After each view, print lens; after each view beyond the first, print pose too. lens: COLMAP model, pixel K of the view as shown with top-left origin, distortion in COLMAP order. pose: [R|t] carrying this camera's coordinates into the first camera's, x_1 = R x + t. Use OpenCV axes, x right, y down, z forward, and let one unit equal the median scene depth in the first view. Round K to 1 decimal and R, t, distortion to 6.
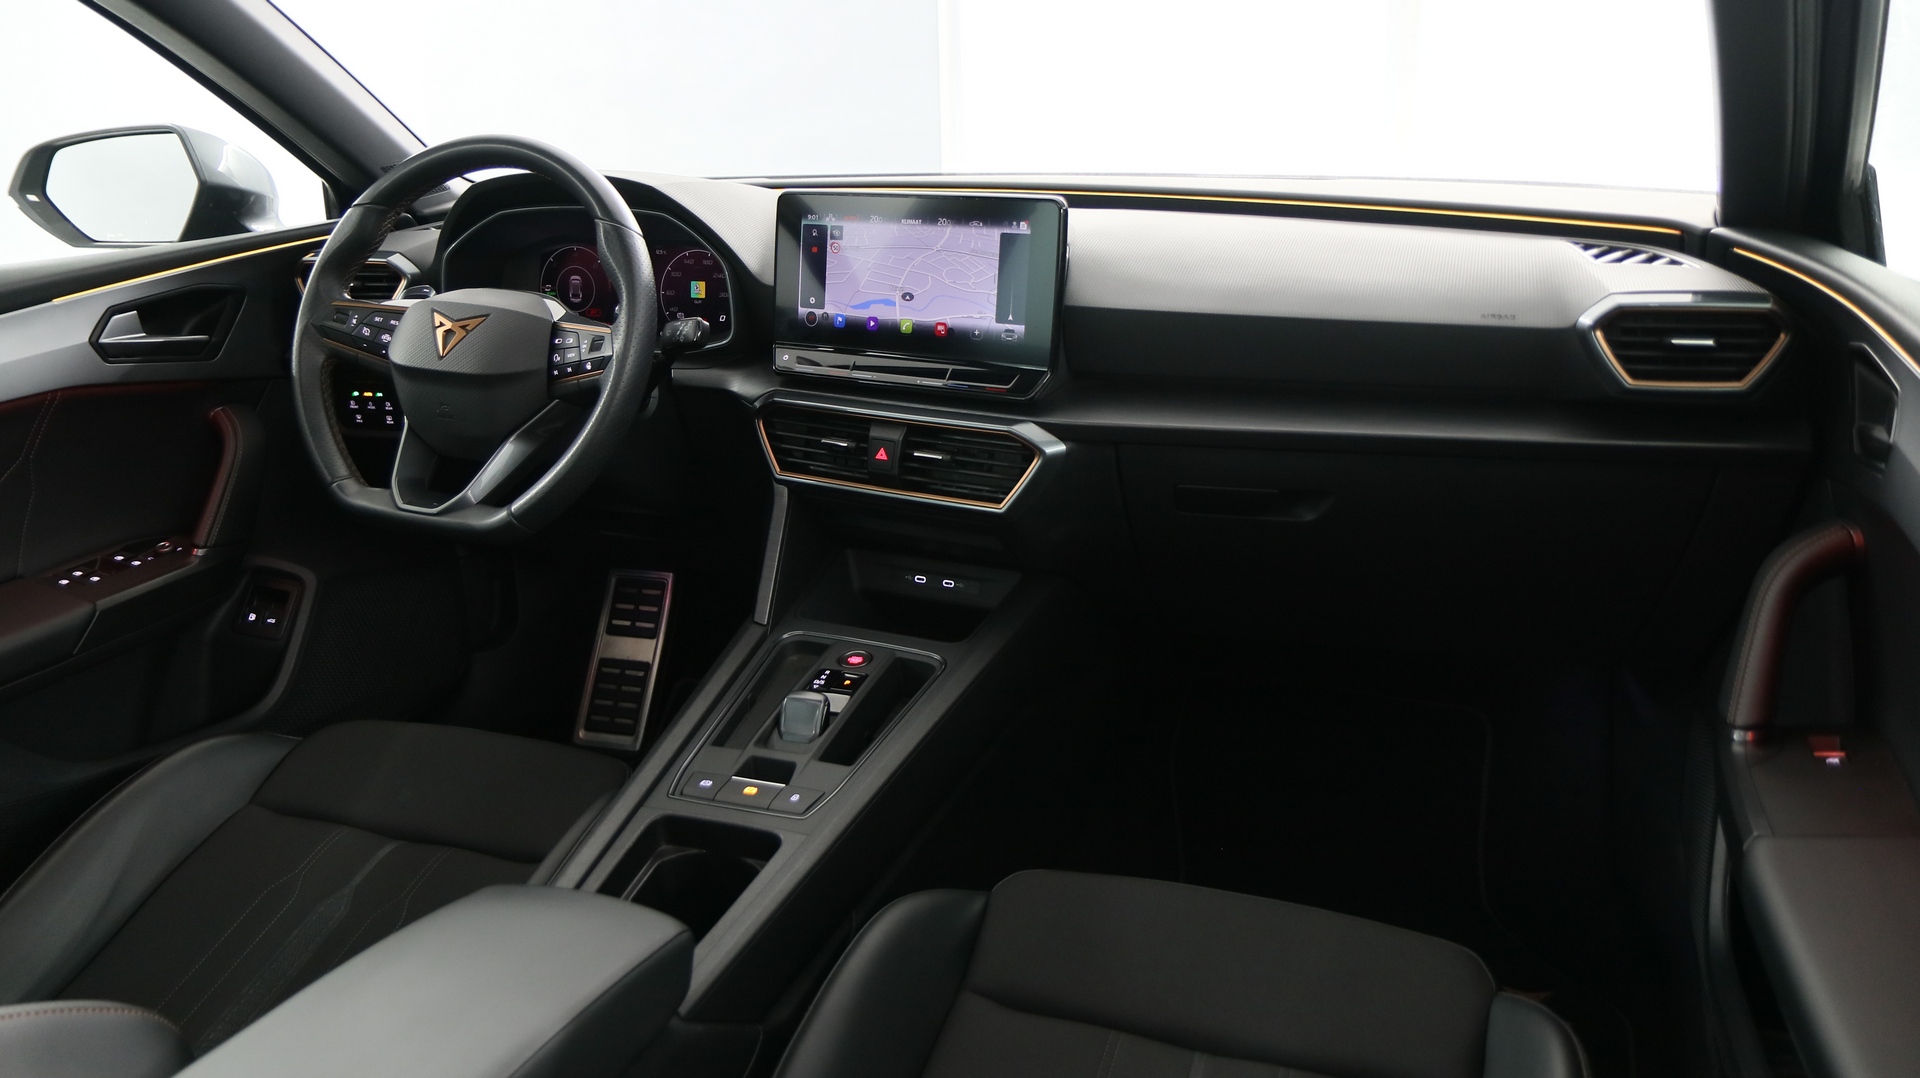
lens RADIAL K [[1452.0, 0, 947.6], [0, 1452.0, 543.6], [0, 0, 1]] dist [-0.018468, 0.010536]
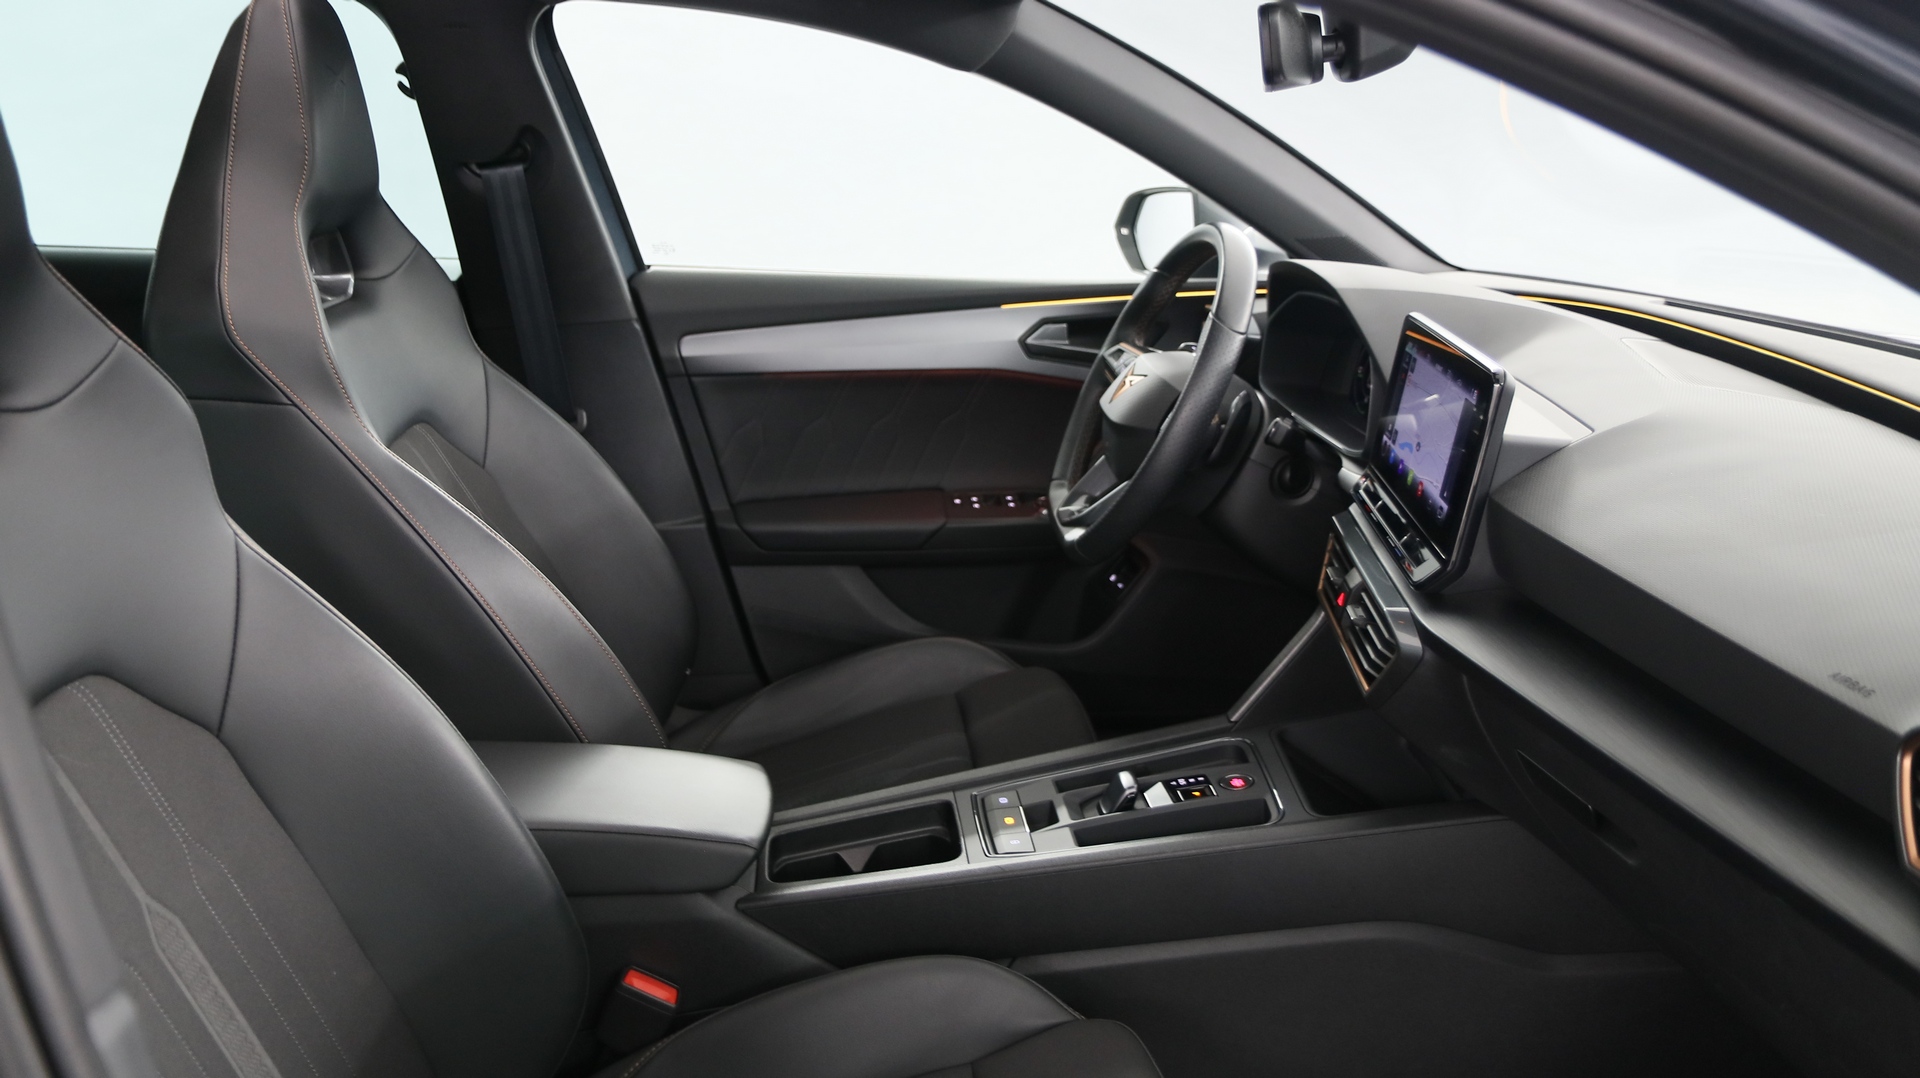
lens RADIAL K [[1452.0, 0, 956.8], [0, 1452.0, 541.5], [0, 0, 1]] dist [-0.018468, 0.010536]
pose [[0.439915, 0.289015, -0.850262, 0.619032], [-0.301199, 0.939441, 0.163492, -0.171620], [0.846022, 0.184176, 0.500325, 0.305030]]
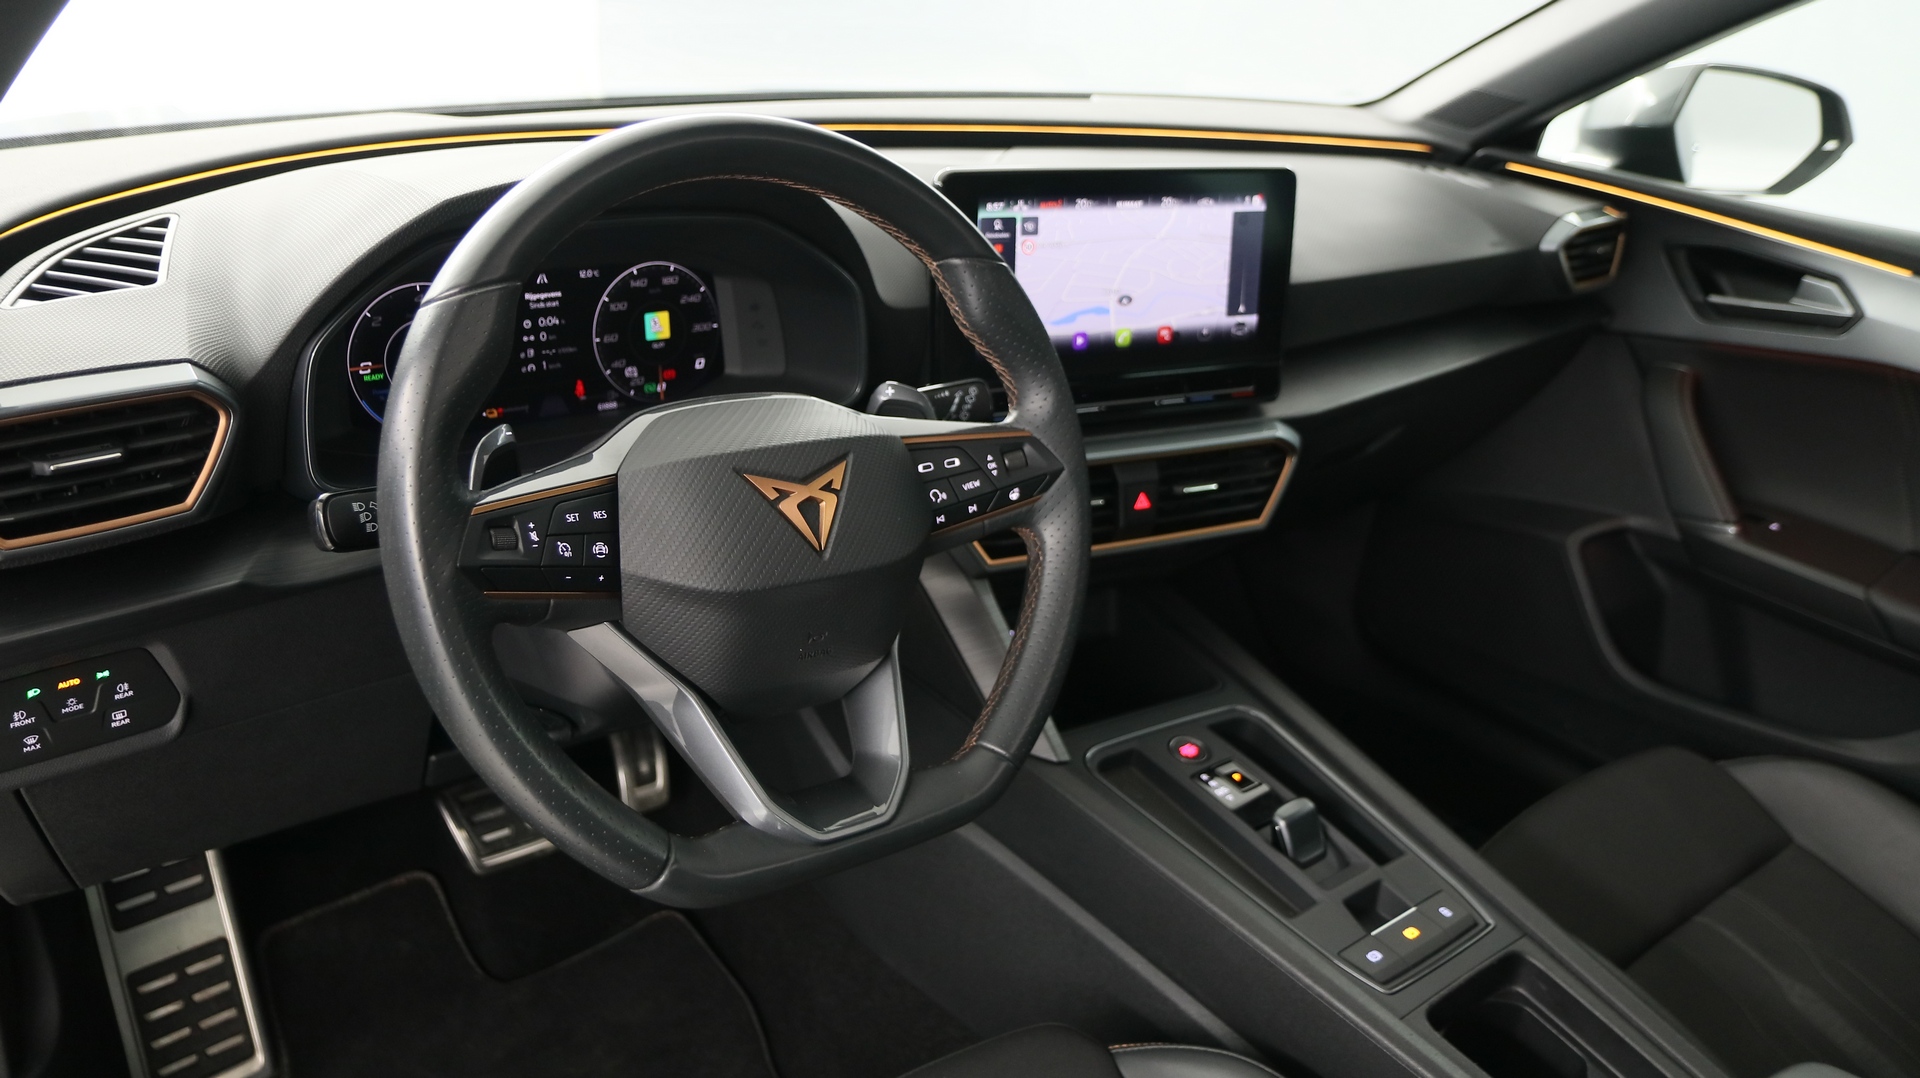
lens RADIAL K [[1452.0, 0, 939.6], [0, 1452.0, 550.6], [0, 0, 1]] dist [-0.018468, 0.010536]
pose [[0.509758, -0.302024, 0.805561, -0.736793], [0.179487, 0.953083, 0.243755, -0.244723], [-0.841387, 0.020332, 0.540051, 0.646087]]
